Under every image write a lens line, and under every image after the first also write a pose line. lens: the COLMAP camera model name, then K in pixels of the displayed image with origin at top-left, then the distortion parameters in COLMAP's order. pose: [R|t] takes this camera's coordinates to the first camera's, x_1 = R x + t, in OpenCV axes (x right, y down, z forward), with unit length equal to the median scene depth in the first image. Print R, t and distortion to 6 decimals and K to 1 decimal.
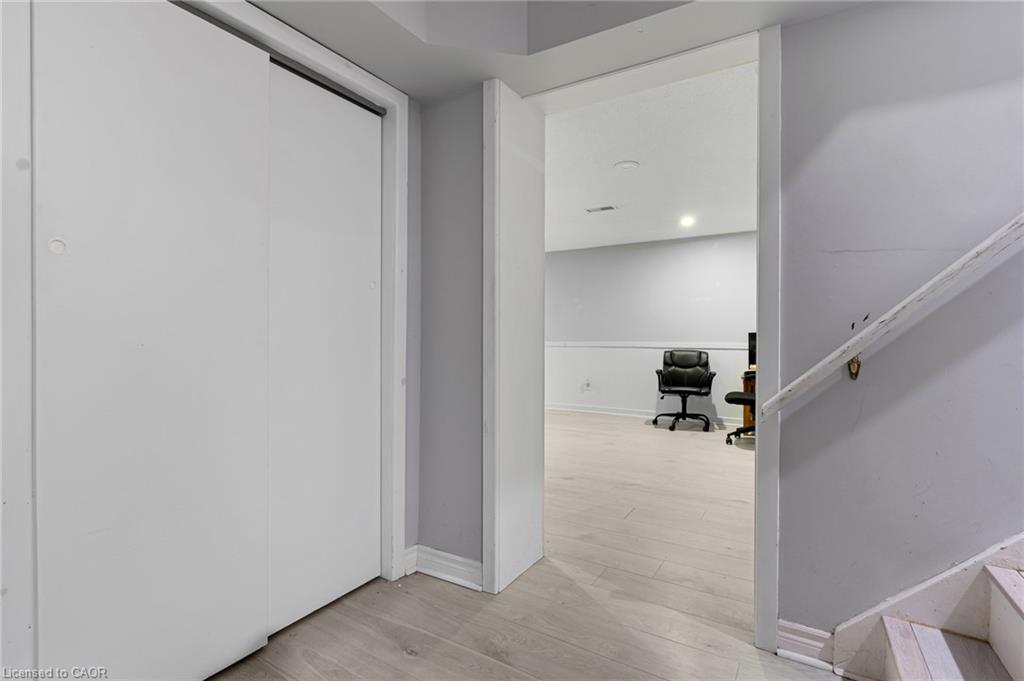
lens RADIAL K [[488.7, 0, 516.3], [0, 488.7, 339.8], [0, 0, 1]] dist [0.001995, 0.000765]
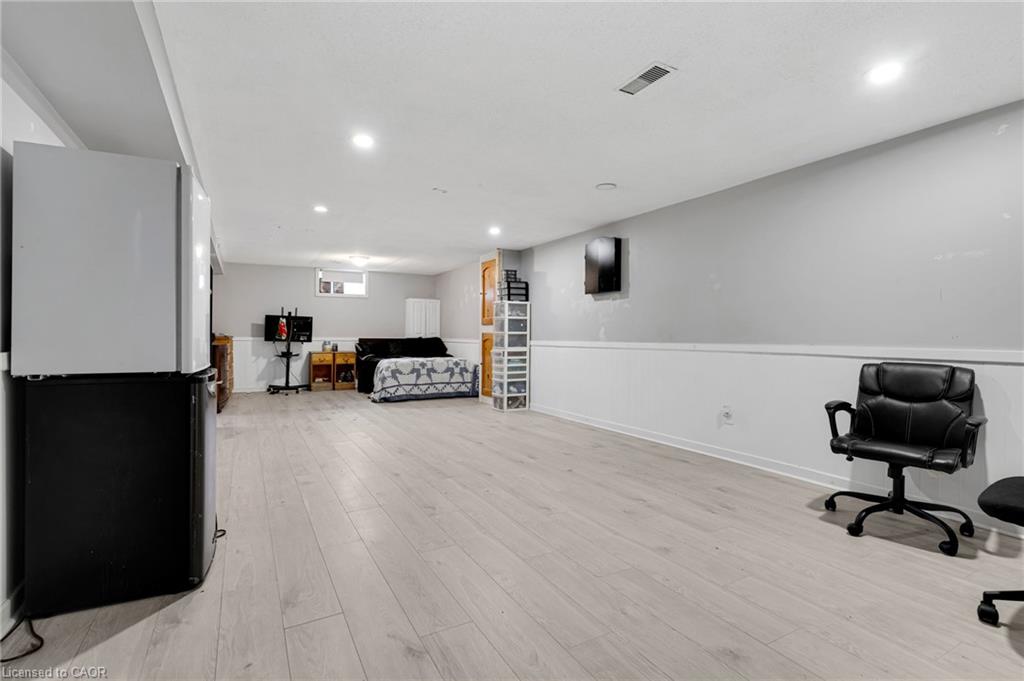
lens RADIAL K [[488.7, 0, 511.9], [0, 488.7, 338.0], [0, 0, 1]] dist [0.001995, 0.000765]
pose [[0.871320, 0.003660, -0.490702, 0.242601], [-0.004325, 0.999991, -0.000220, -0.001809], [0.490697, 0.002314, 0.871327, 0.399032]]
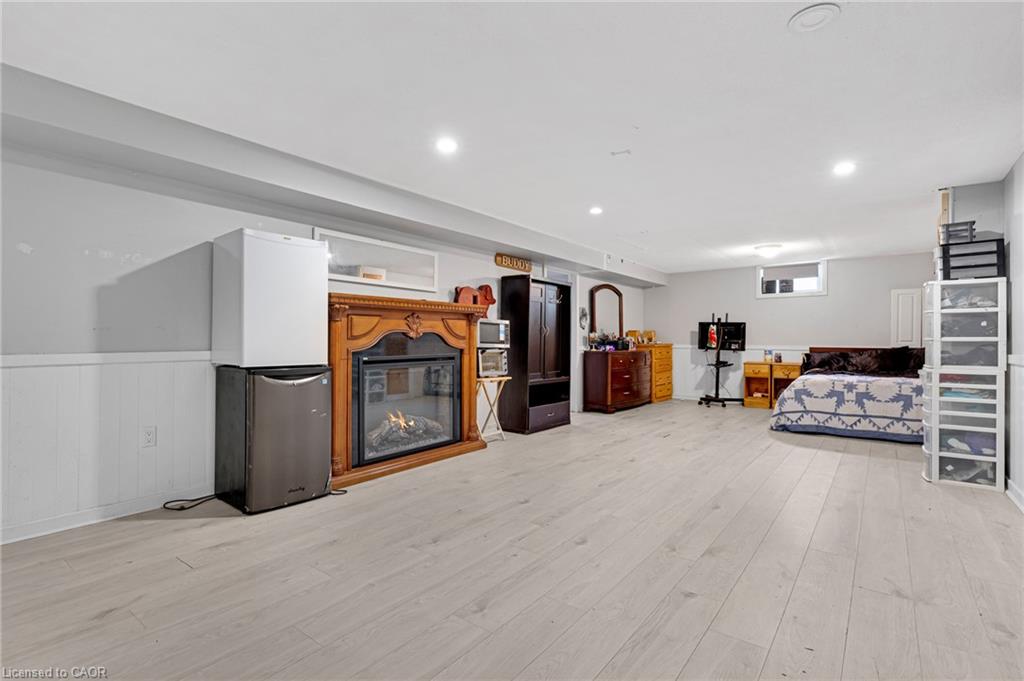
lens RADIAL K [[488.7, 0, 513.0], [0, 488.7, 339.8], [0, 0, 1]] dist [0.001995, 0.000765]
pose [[-0.103220, -0.005289, -0.994644, 0.345979], [-0.009596, 0.999945, -0.004322, -0.005127], [0.994612, 0.009099, -0.103265, 0.878504]]
